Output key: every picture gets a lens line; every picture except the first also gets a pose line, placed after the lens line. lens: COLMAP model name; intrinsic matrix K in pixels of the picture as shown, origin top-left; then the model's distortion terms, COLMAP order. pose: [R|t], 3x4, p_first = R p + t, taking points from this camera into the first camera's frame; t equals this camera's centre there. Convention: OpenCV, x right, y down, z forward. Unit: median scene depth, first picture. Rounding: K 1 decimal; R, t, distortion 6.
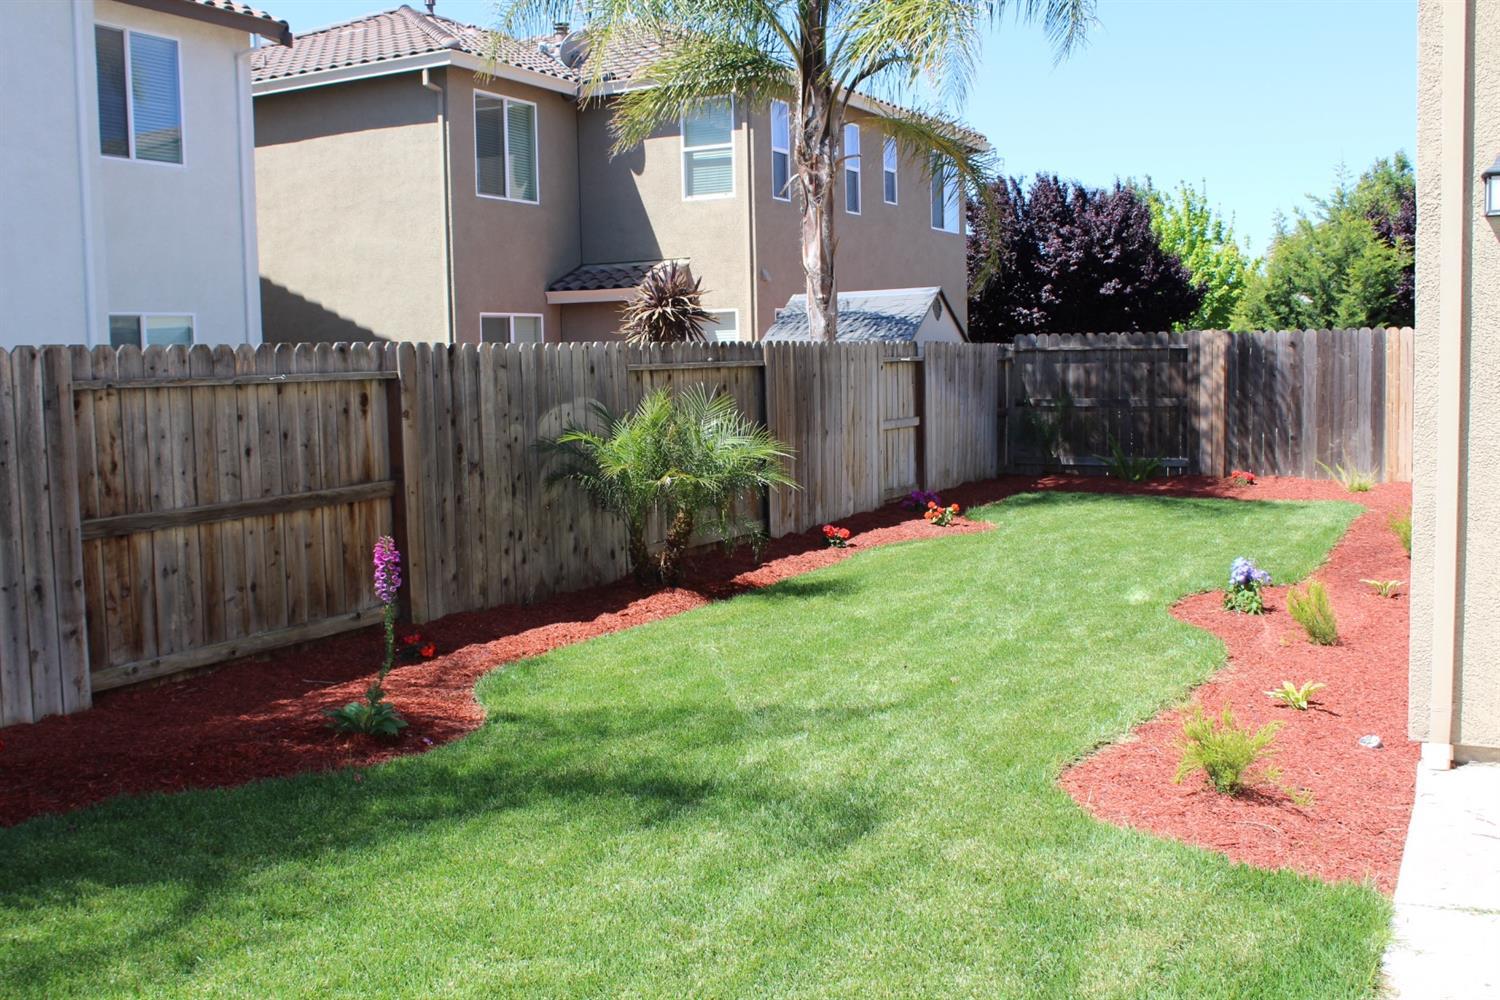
lens RADIAL K [[1562.6, 0, 750.0], [0, 1562.6, 500.0], [0, 0, 1]] dist [-0.114188, 0.167629]
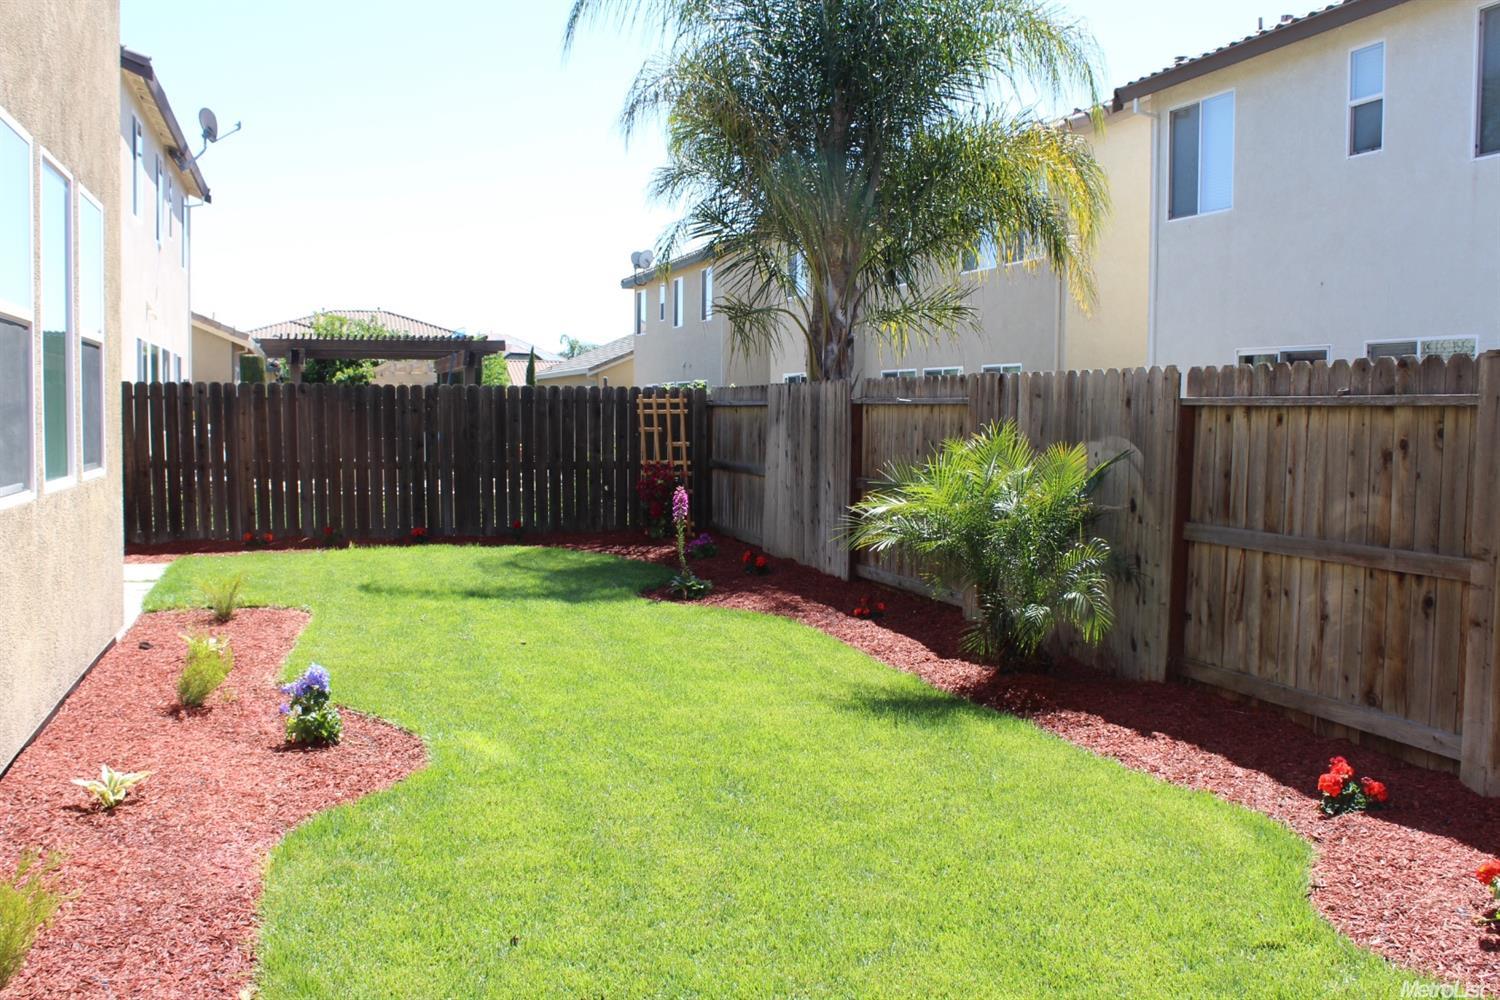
lens RADIAL K [[1562.6, 0, 750.0], [0, 1562.6, 500.0], [0, 0, 1]] dist [-0.114188, 0.167629]
pose [[-0.753200, 0.051155, -0.655800, 0.594113], [-0.054922, 0.988600, 0.140193, -0.144269], [0.655495, 0.141611, -0.741803, 1.575951]]
